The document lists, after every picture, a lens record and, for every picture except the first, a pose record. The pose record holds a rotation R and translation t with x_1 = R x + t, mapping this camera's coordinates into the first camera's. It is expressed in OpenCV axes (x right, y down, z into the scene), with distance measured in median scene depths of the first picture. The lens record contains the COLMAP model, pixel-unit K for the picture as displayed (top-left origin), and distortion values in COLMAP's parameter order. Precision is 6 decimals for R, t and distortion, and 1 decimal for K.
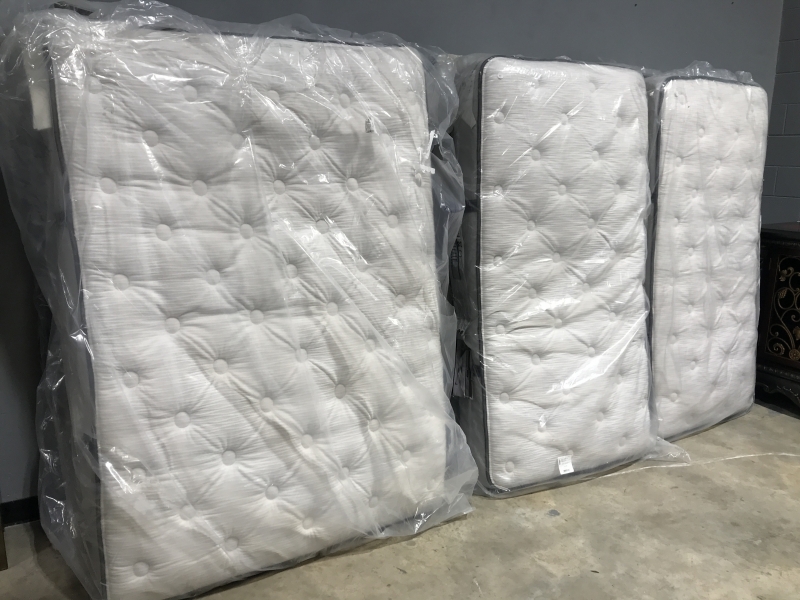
lens RADIAL K [[663.6, 0, 400.0], [0, 663.6, 300.0], [0, 0, 1]] dist [0.010136, -0.005560]
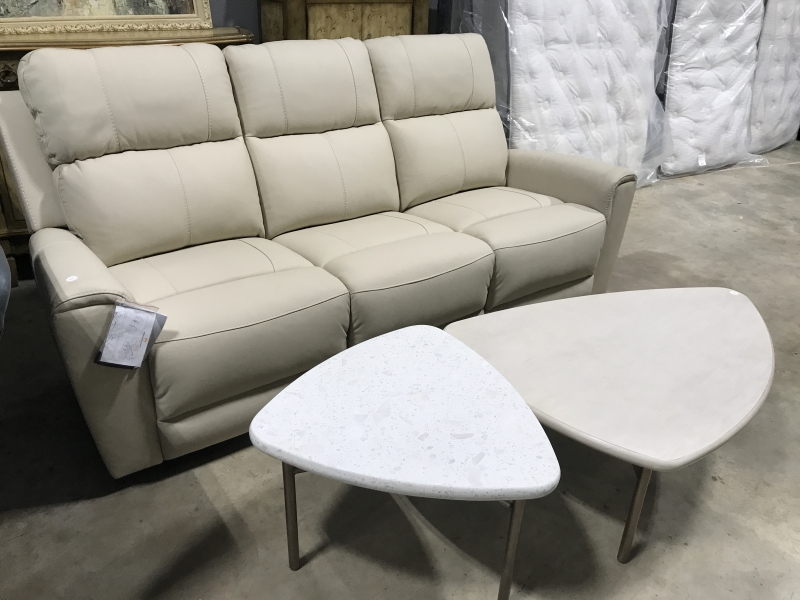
lens RADIAL K [[663.6, 0, 400.0], [0, 663.6, 300.0], [0, 0, 1]] dist [0.010136, -0.005560]
pose [[0.996815, -0.018809, 0.077501, -0.629124], [-0.002563, 0.963736, 0.266847, 0.151604], [-0.079710, -0.266195, 0.960618, -0.592035]]
